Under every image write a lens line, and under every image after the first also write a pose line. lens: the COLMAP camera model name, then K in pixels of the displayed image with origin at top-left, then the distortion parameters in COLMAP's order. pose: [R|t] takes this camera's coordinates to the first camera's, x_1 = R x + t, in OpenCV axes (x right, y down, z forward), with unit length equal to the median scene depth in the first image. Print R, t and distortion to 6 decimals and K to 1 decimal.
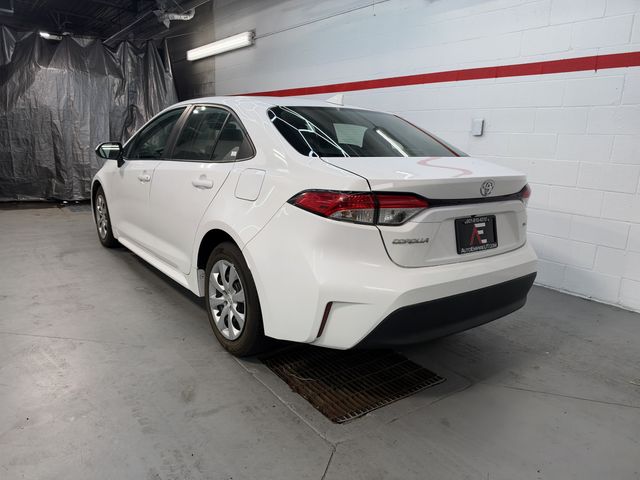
lens RADIAL K [[459.1, 0, 320.0], [0, 459.1, 240.0], [0, 0, 1]] dist [0.005157, 0.000107]
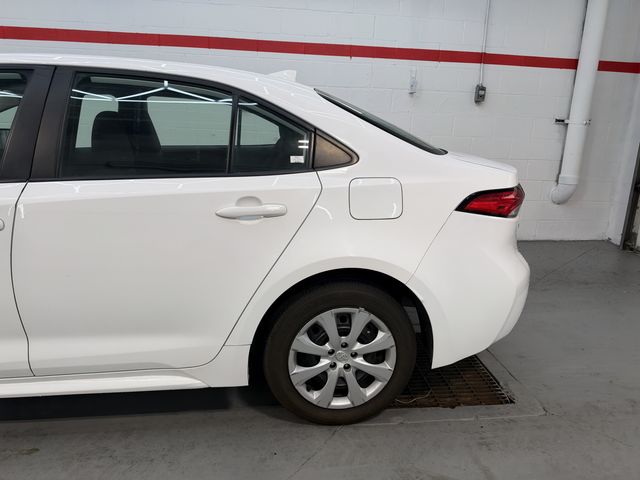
lens RADIAL K [[451.1, 0, 320.0], [0, 451.1, 240.0], [0, 0, 1]] dist [0.083971, -0.137456]
pose [[0.491794, -0.249972, 0.834058, -0.811430], [0.173065, 0.966854, 0.187726, -0.204152], [-0.853339, 0.052023, 0.518755, 0.668992]]
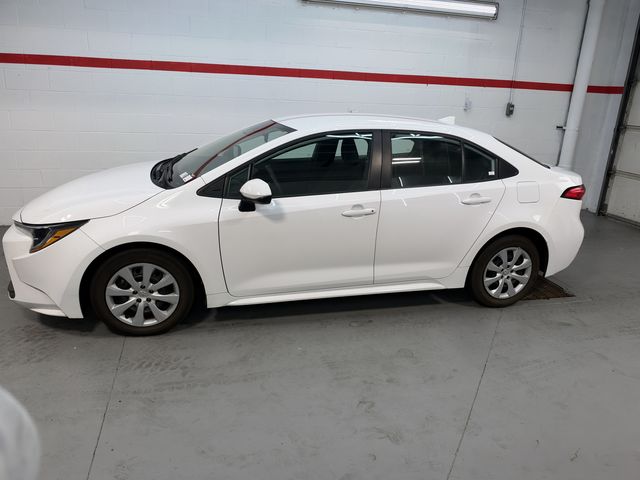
lens RADIAL K [[451.1, 0, 320.0], [0, 451.1, 240.0], [0, 0, 1]] dist [0.083971, -0.137456]
pose [[0.381864, -0.310771, 0.870403, -1.735774], [0.173054, 0.949158, 0.262967, -0.475519], [-0.907872, 0.050210, 0.416229, 0.968760]]
